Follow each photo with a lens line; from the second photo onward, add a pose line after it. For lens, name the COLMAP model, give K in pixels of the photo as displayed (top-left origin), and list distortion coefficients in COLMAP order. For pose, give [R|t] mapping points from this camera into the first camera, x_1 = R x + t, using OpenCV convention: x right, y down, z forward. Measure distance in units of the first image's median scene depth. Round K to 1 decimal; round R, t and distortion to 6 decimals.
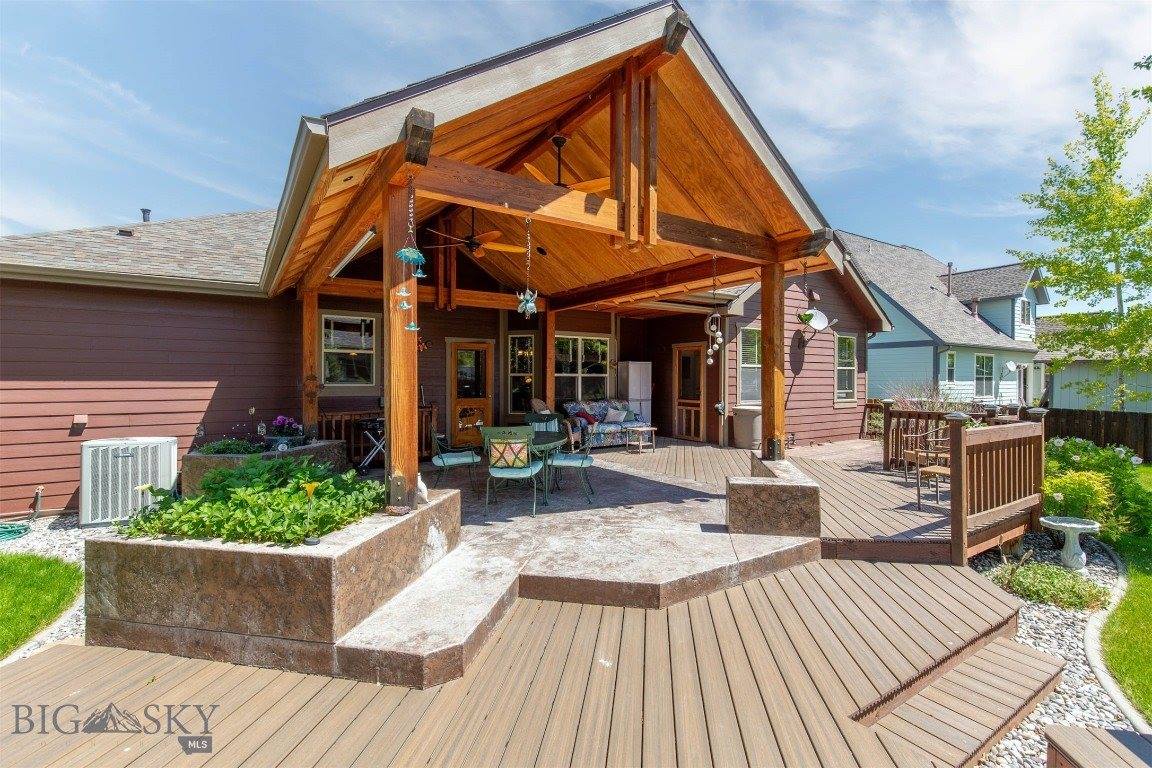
lens RADIAL K [[526.9, 0, 576.0], [0, 526.9, 384.0], [0, 0, 1]] dist [0.019231, -0.012499]
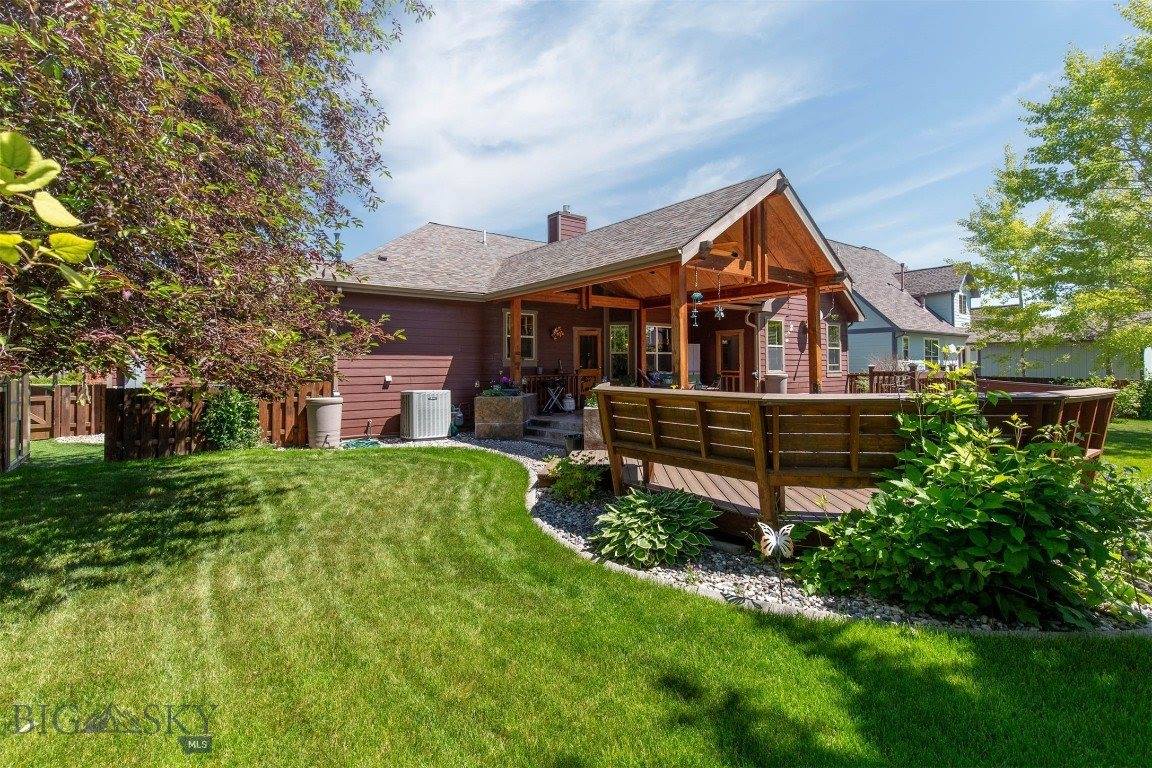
lens RADIAL K [[537.6, 0, 574.4], [0, 537.6, 354.5], [0, 0, 1]] dist [0.000601, -0.000245]
pose [[0.997879, -0.004322, 0.064959, -0.301915], [0.006296, 0.999524, -0.030209, 0.028703], [-0.064797, 0.030554, 0.997431, -0.416278]]
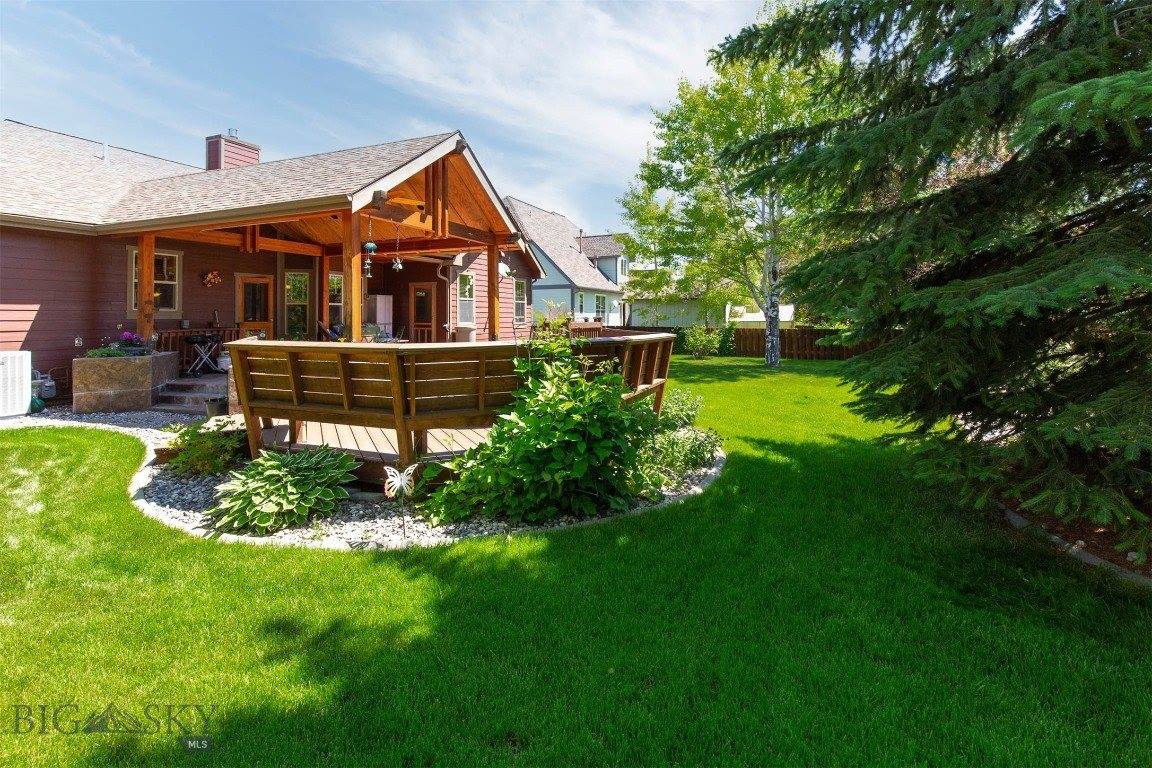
lens RADIAL K [[544.9, 0, 578.4], [0, 544.9, 310.2], [0, 0, 1]] dist [0.002579, -0.000485]
pose [[0.827969, 0.000804, 0.560773, -0.264900], [0.011816, 0.999752, -0.018879, 0.030040], [-0.560650, 0.022257, 0.827754, -0.449351]]
